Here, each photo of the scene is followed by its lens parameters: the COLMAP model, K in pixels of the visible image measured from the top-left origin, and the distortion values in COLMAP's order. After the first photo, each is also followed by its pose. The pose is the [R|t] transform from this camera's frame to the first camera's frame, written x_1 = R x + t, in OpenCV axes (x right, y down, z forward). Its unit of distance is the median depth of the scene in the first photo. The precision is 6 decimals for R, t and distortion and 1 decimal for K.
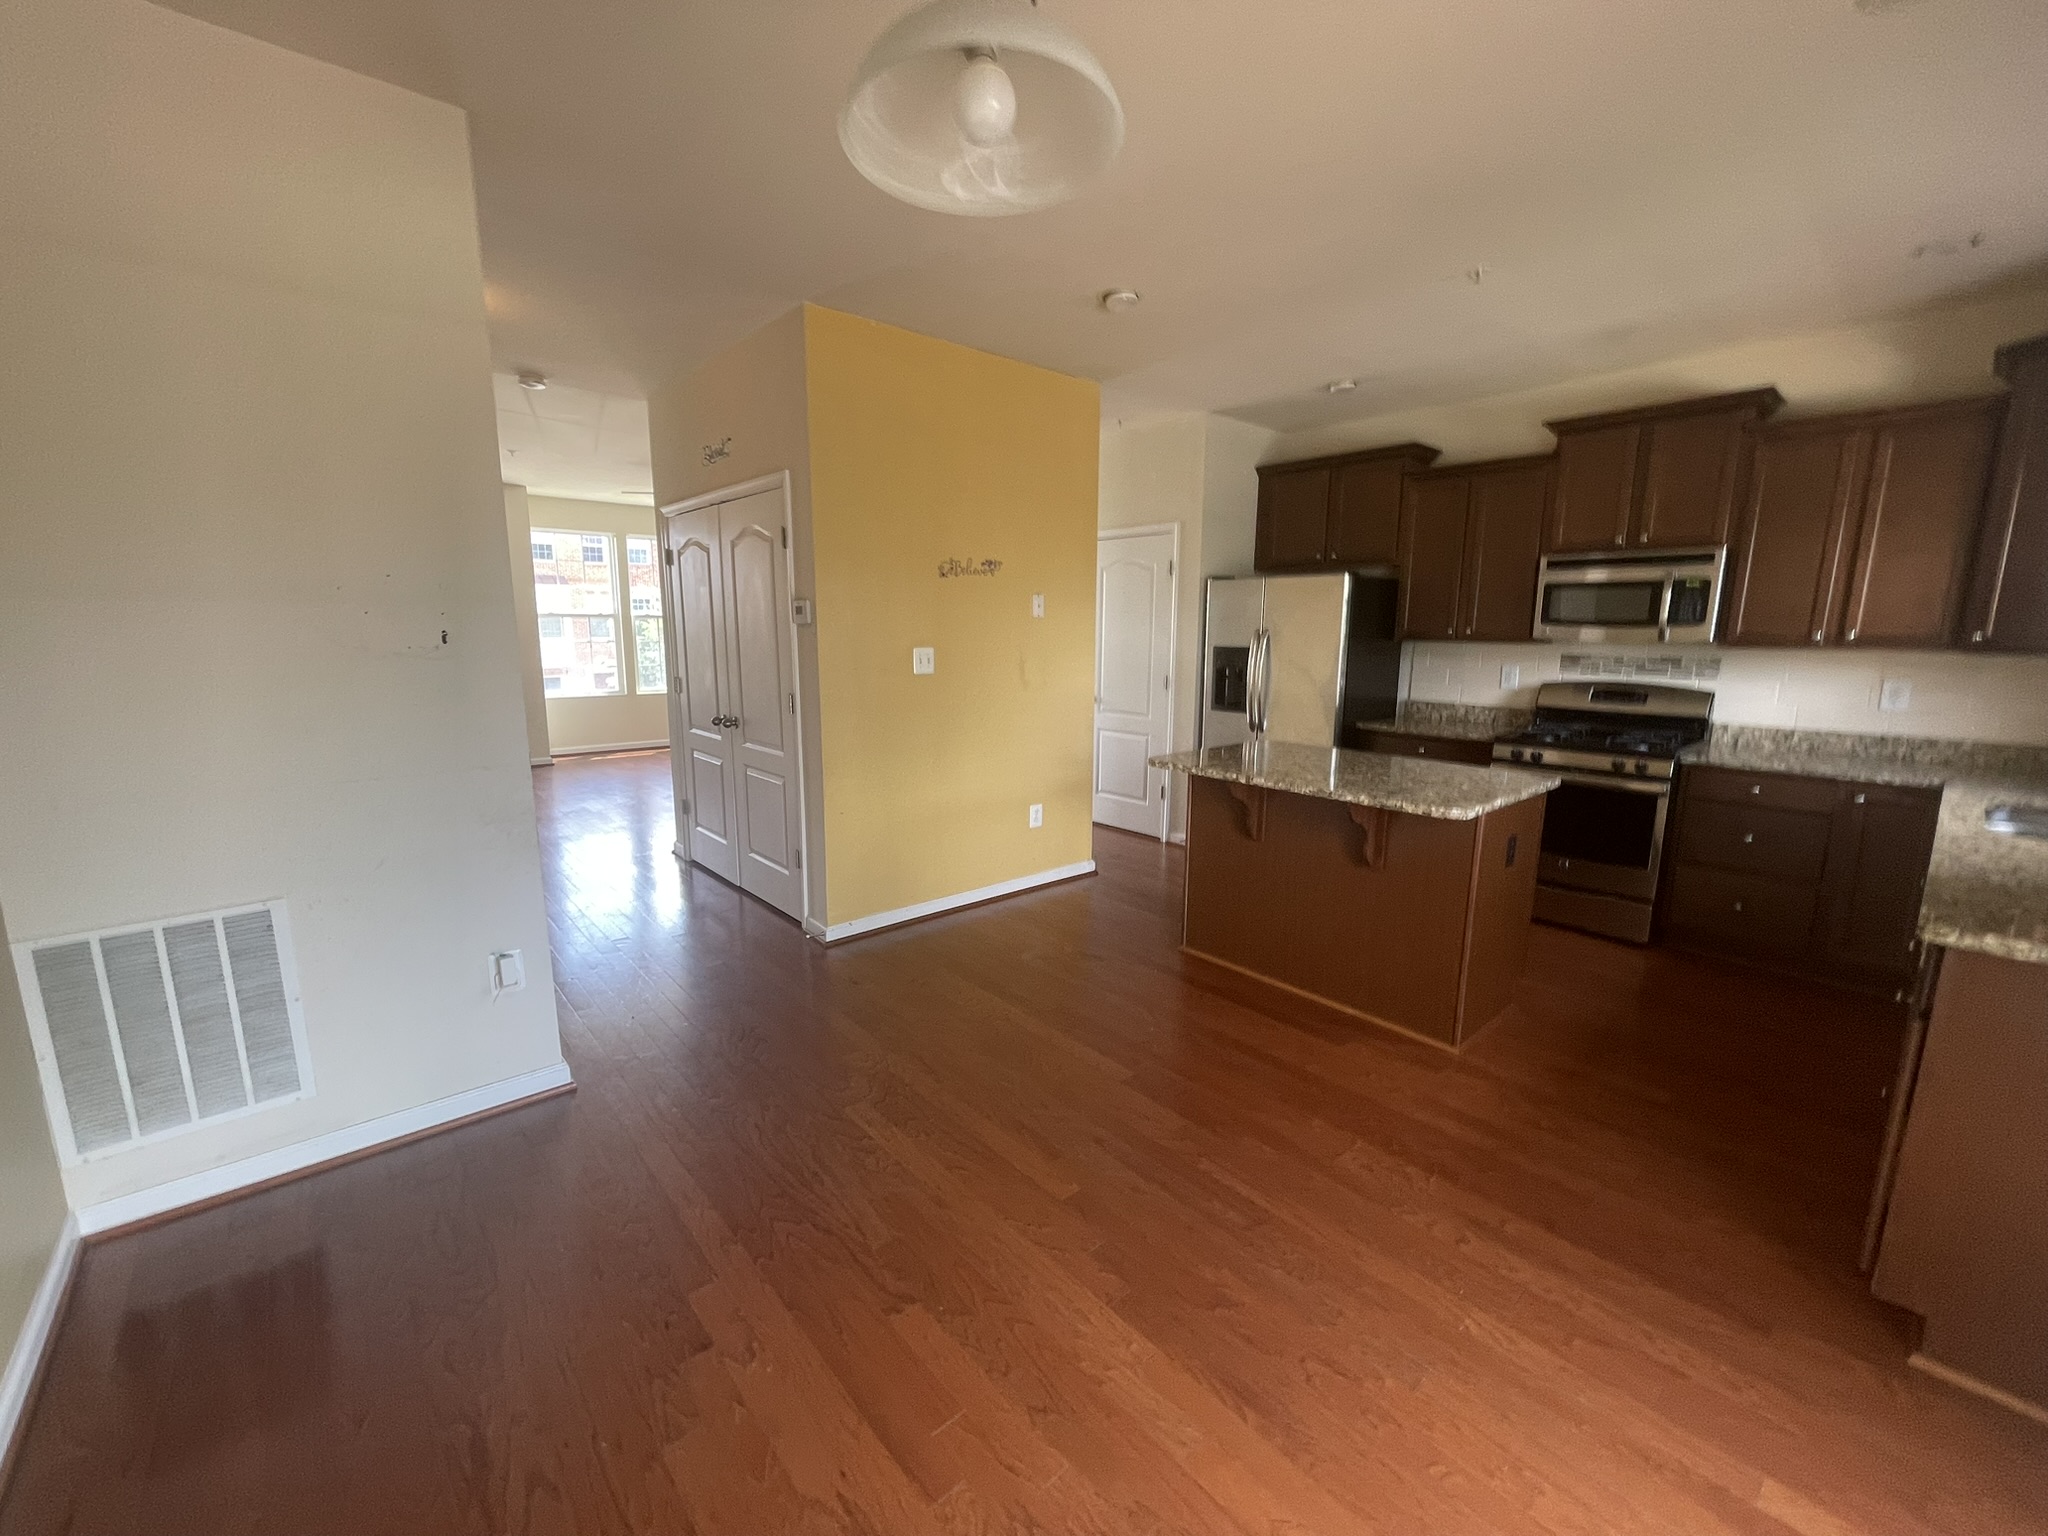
lens RADIAL K [[826.6, 0, 1025.3], [0, 826.6, 777.3], [0, 0, 1]] dist [-0.015386, 0.000246]
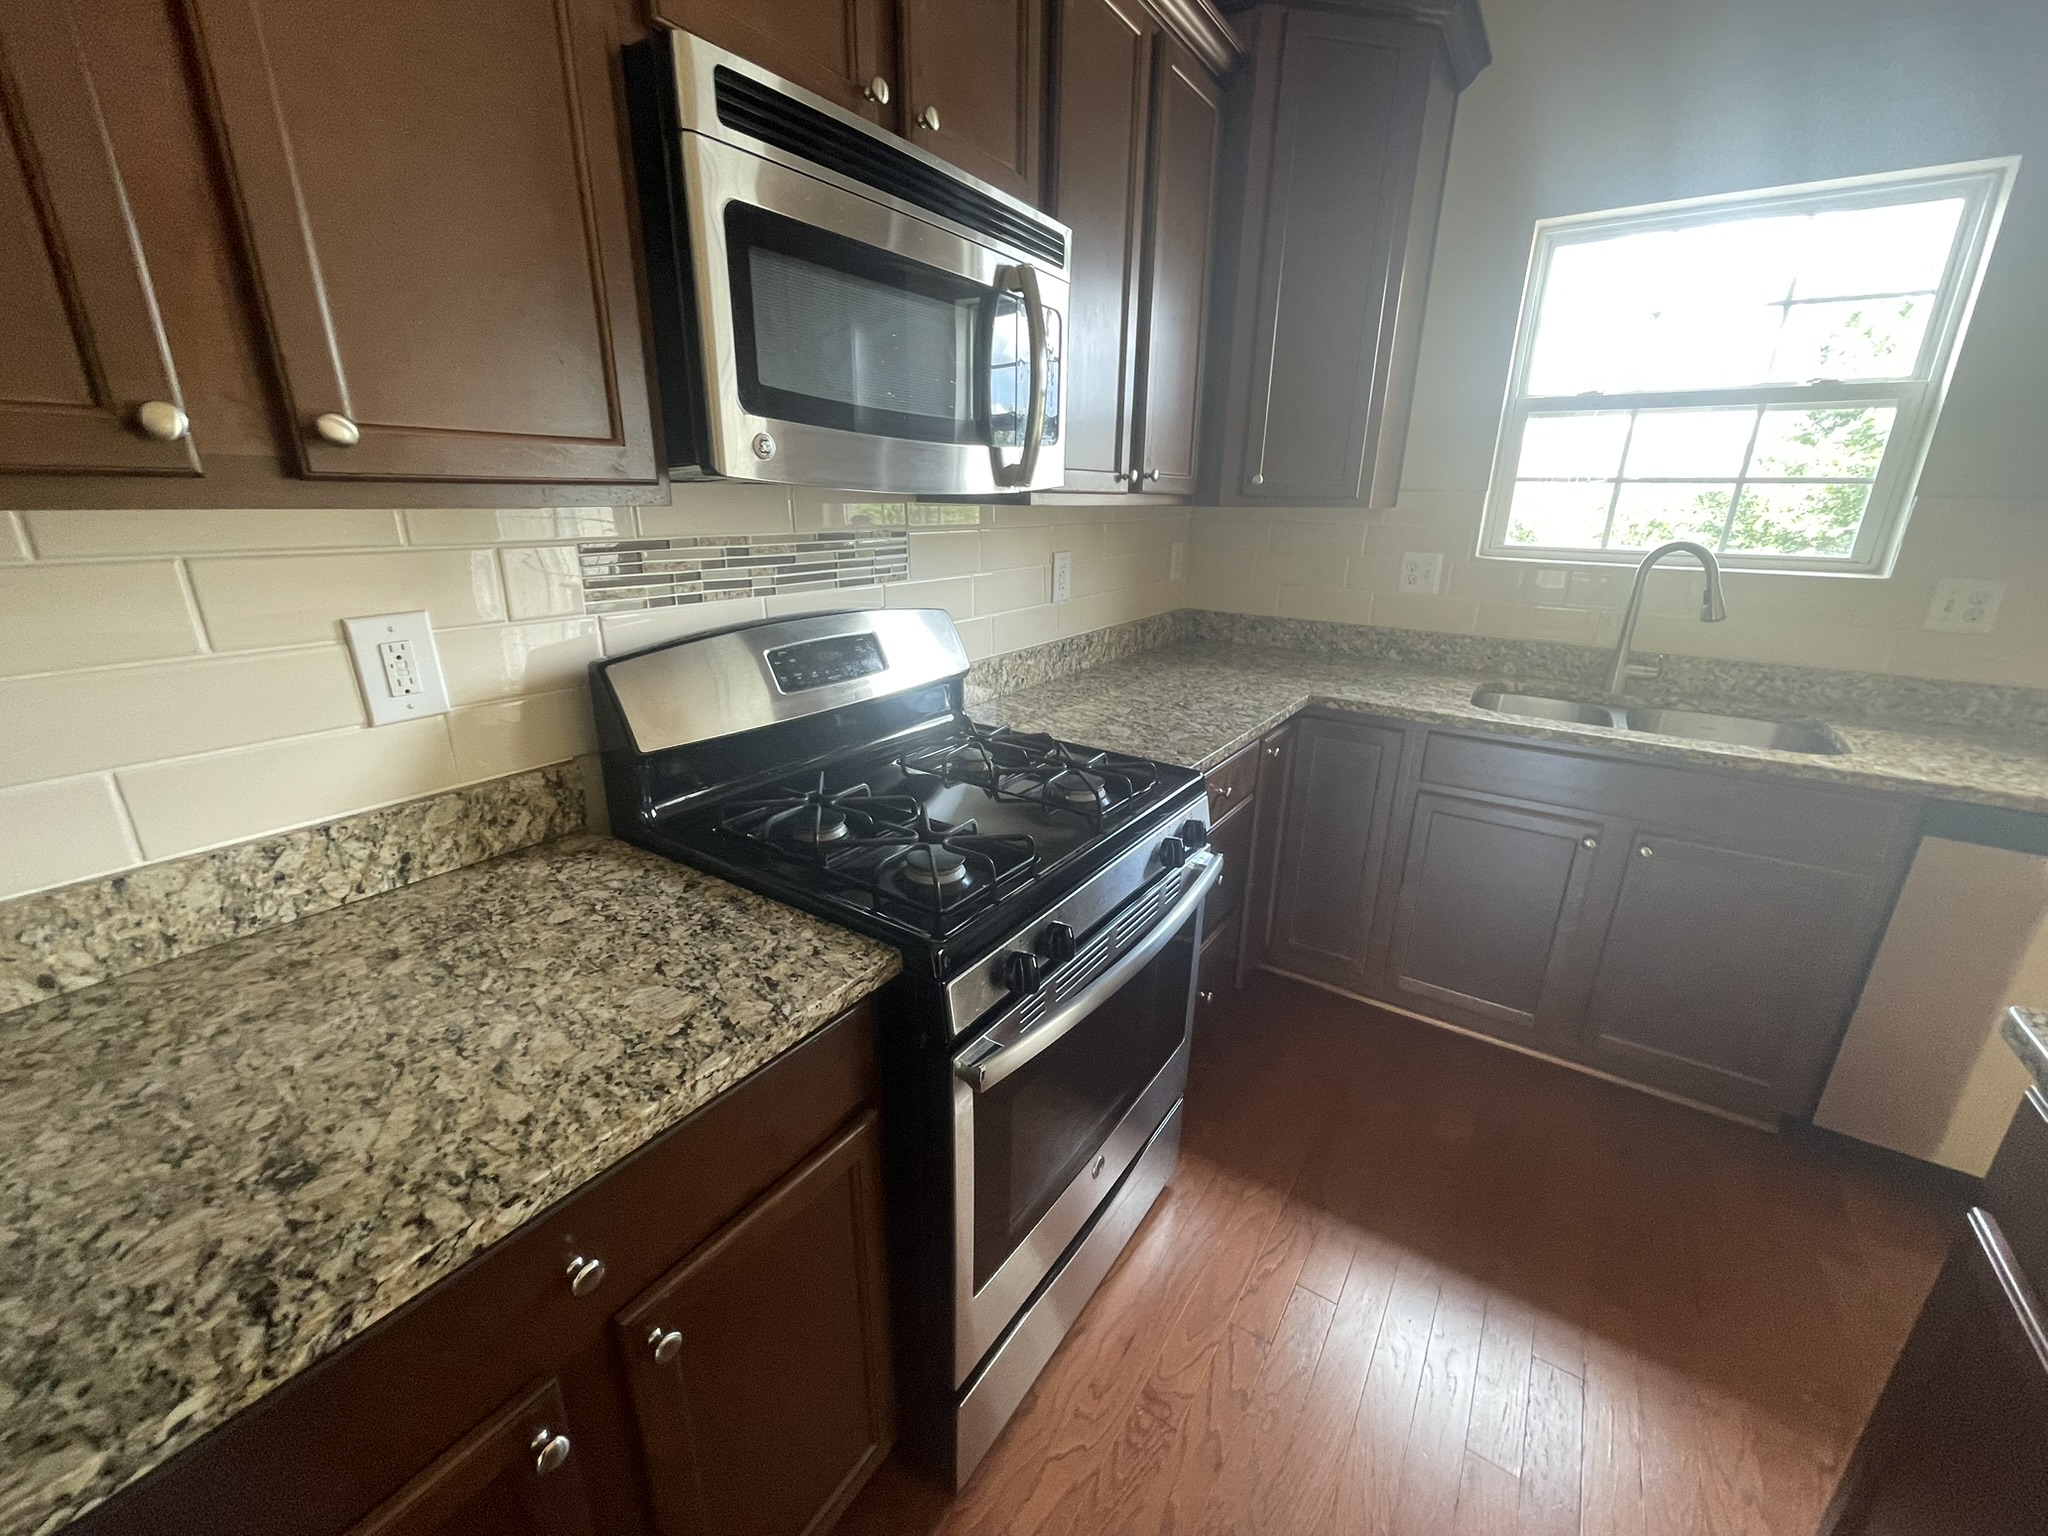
lens RADIAL K [[830.5, 0, 1032.8], [0, 830.5, 768.7], [0, 0, 1]] dist [-0.000610, 0.000149]
pose [[-0.269686, -0.312009, 0.910999, 0.383954], [0.156409, 0.919296, 0.361153, -0.170632], [-0.950161, 0.239887, -0.199120, 1.014674]]
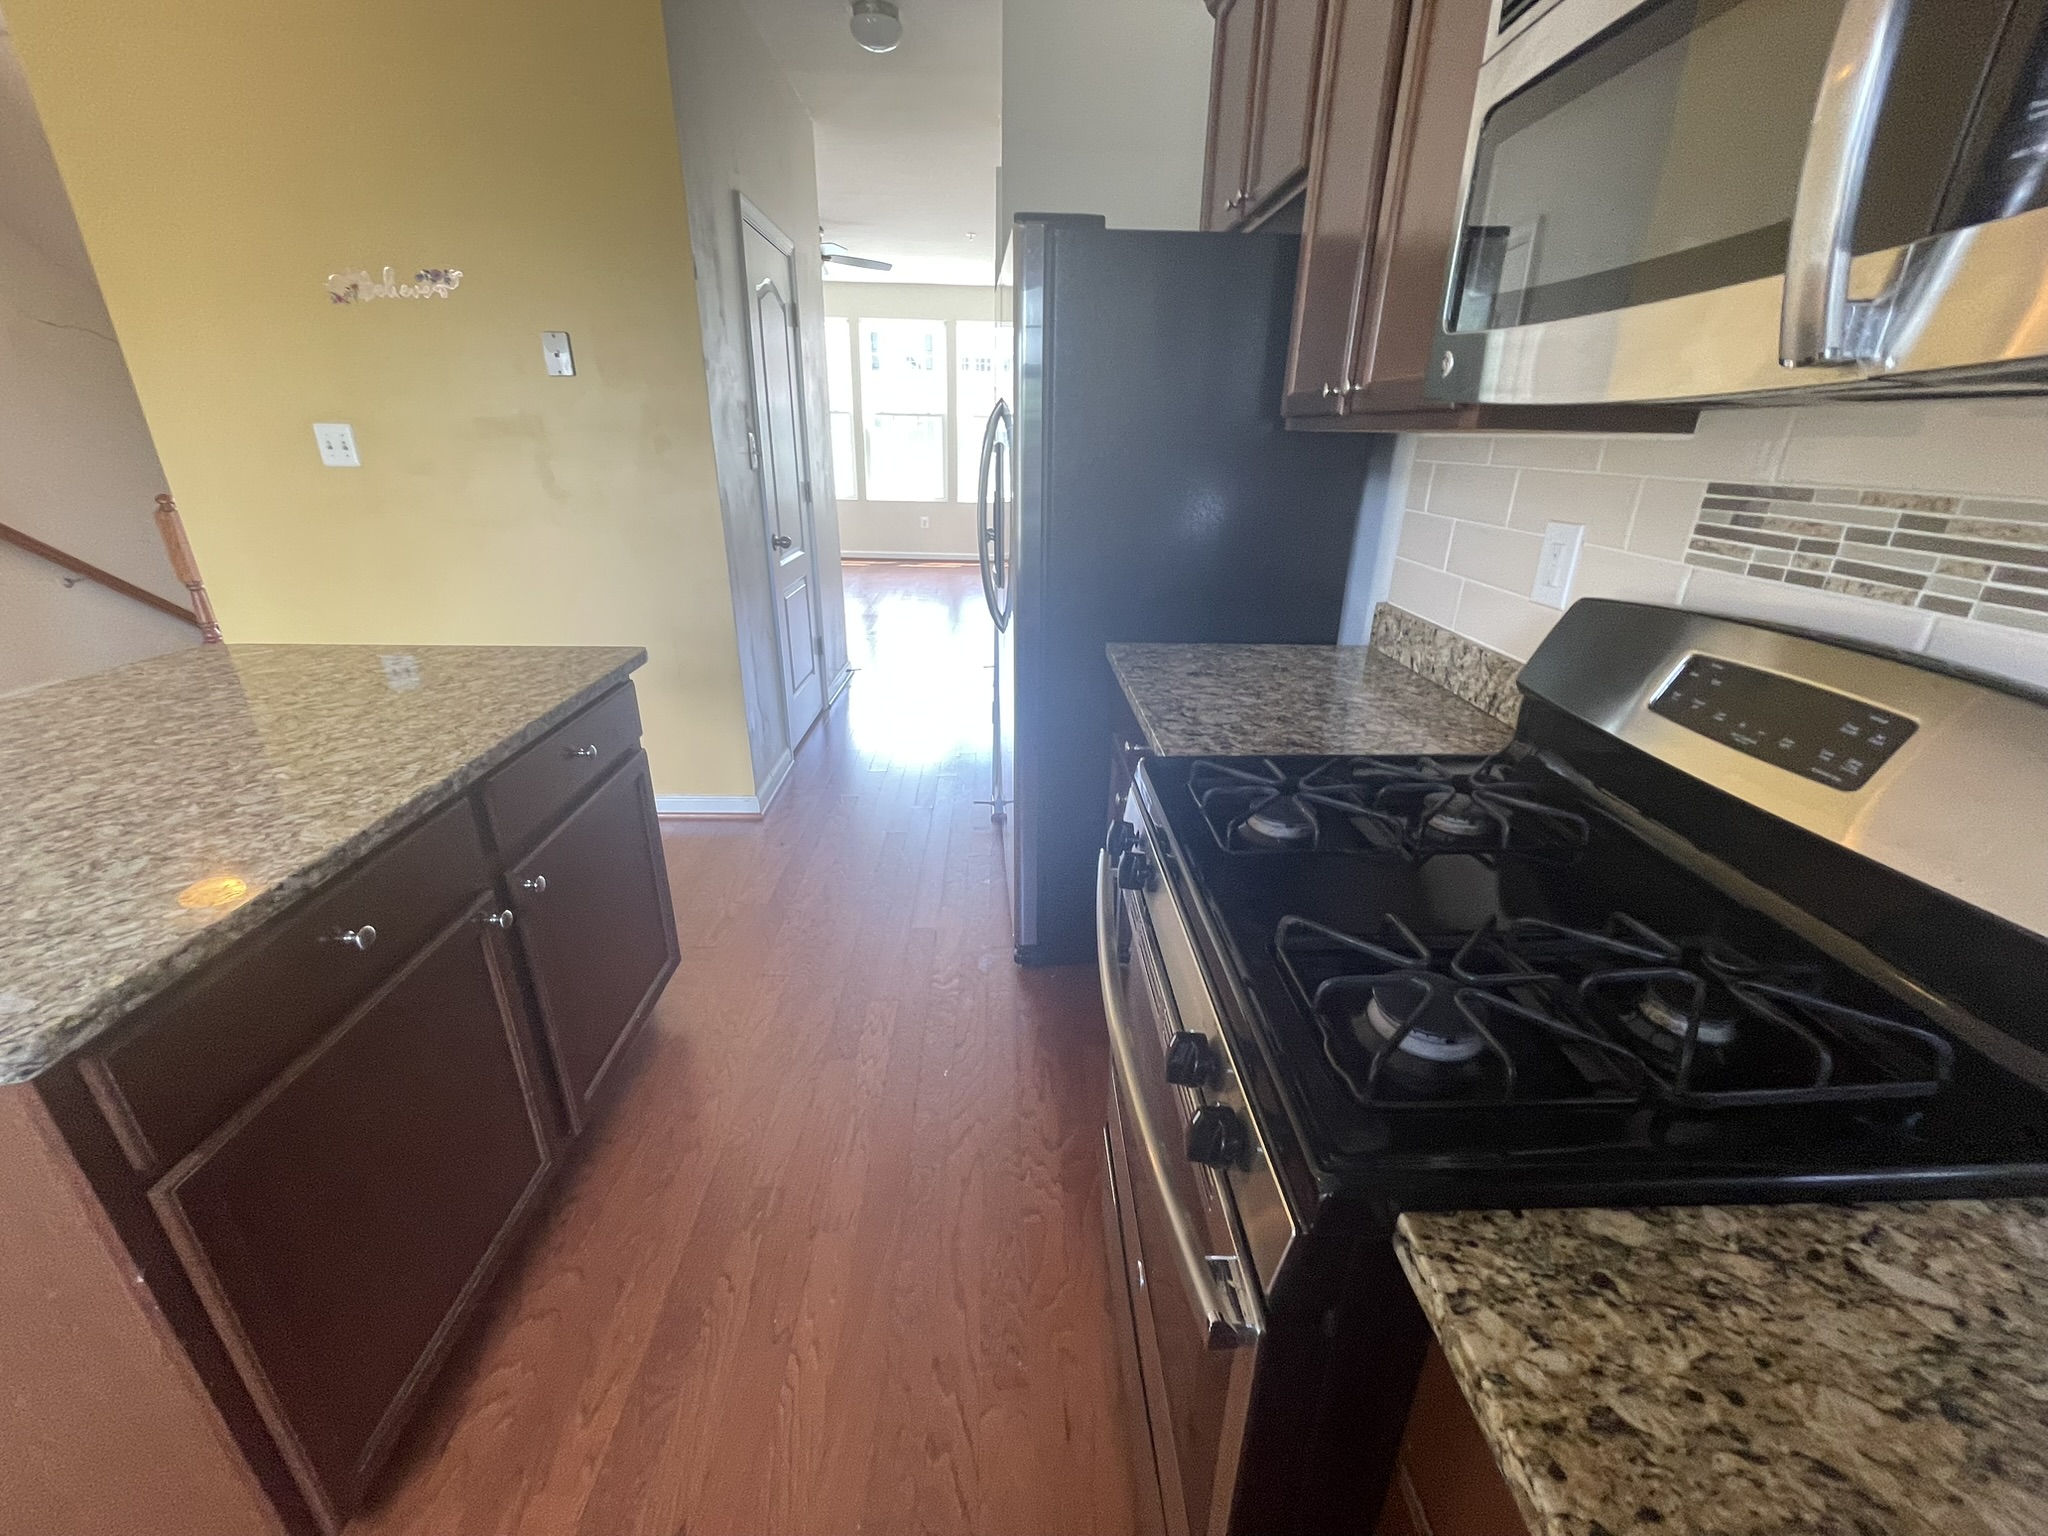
lens RADIAL K [[830.5, 0, 1032.8], [0, 830.5, 768.7], [0, 0, 1]] dist [-0.000610, 0.000149]
pose [[0.780190, 0.242729, -0.576529, 0.716079], [-0.125421, 0.963630, 0.235979, -0.112678], [0.612840, -0.111799, 0.782259, 0.753070]]
